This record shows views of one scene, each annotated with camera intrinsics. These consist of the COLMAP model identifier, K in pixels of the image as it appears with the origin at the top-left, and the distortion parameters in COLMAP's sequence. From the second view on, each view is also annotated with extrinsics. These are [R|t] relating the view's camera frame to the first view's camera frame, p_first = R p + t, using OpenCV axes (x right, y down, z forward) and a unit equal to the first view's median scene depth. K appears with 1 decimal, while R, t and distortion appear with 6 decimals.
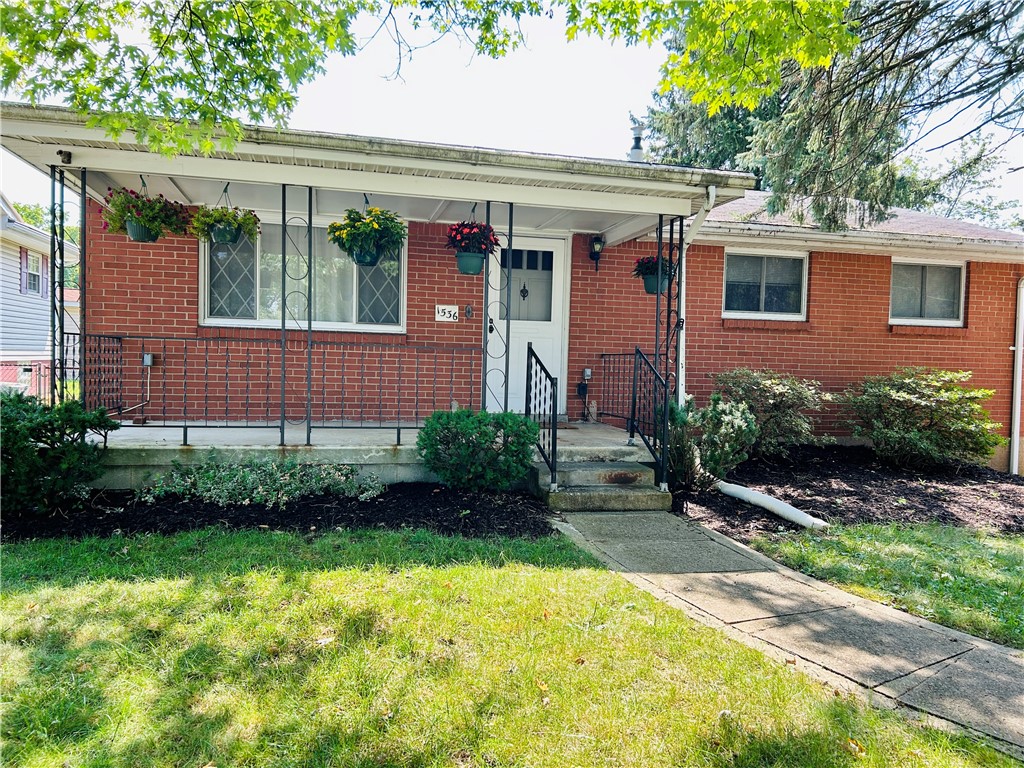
lens RADIAL K [[769.7, 0, 509.2], [0, 769.7, 383.7], [0, 0, 1]] dist [0.055461, -0.042175]
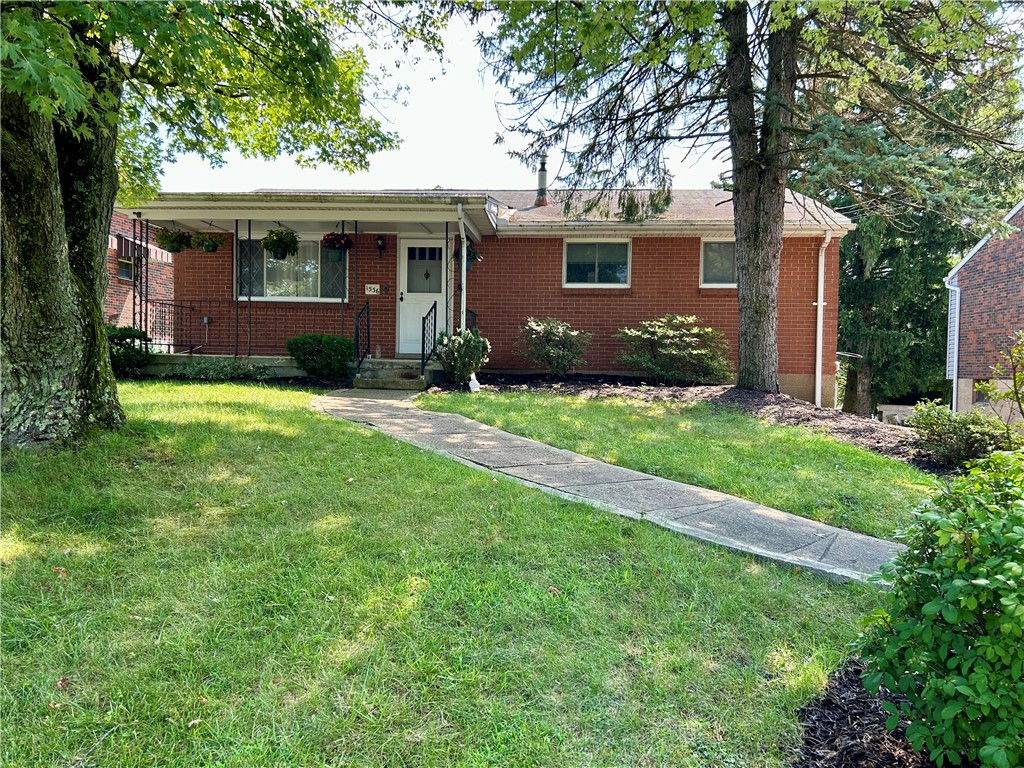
lens RADIAL K [[823.9, 0, 497.8], [0, 823.9, 399.6], [0, 0, 1]] dist [0.056287, -0.047425]
pose [[0.944018, 0.005026, -0.329854, 0.726958], [-0.005362, 0.999986, -0.000108, 0.134681], [0.329849, 0.001871, 0.944032, -0.528699]]
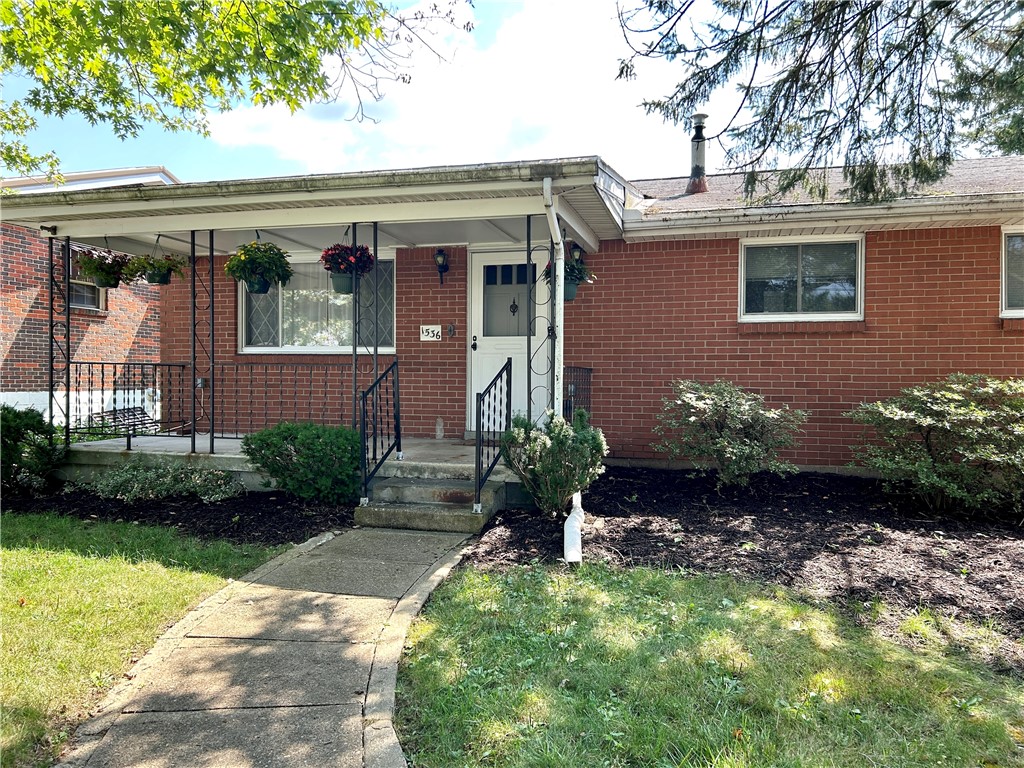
lens RADIAL K [[769.7, 0, 507.2], [0, 769.7, 390.1], [0, 0, 1]] dist [0.055461, -0.042175]
pose [[0.872536, -0.013629, -0.488360, 0.507888], [0.000570, 0.999639, -0.026879, 0.012596], [0.488549, 0.023175, 0.872228, 0.151817]]
